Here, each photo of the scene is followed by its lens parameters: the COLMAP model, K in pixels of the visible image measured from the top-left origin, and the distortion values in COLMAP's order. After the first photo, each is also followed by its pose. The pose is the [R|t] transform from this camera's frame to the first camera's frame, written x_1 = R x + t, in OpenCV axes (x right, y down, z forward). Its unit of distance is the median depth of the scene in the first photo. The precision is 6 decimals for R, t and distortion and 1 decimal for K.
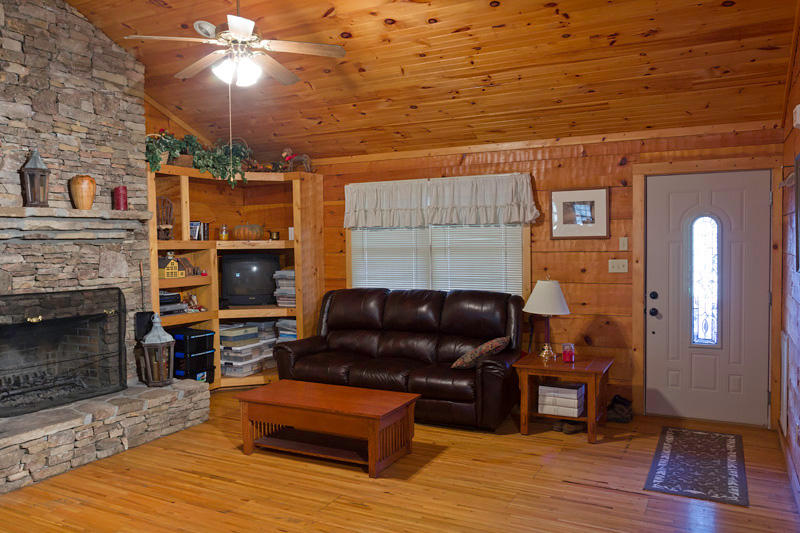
lens RADIAL K [[624.2, 0, 401.4], [0, 624.2, 266.5], [0, 0, 1]] dist [-0.052966, 0.040976]
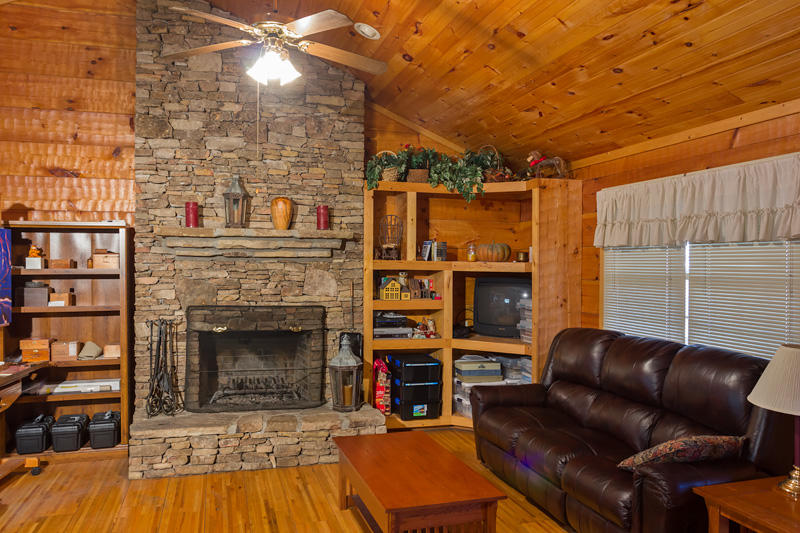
lens RADIAL K [[624.2, 0, 399.8], [0, 624.2, 264.9], [0, 0, 1]] dist [-0.052966, 0.040976]
pose [[0.691451, 0.019301, -0.722166, 0.346449], [-0.045345, 0.998831, -0.016721, -0.020388], [0.720999, 0.044309, 0.691518, 0.364432]]
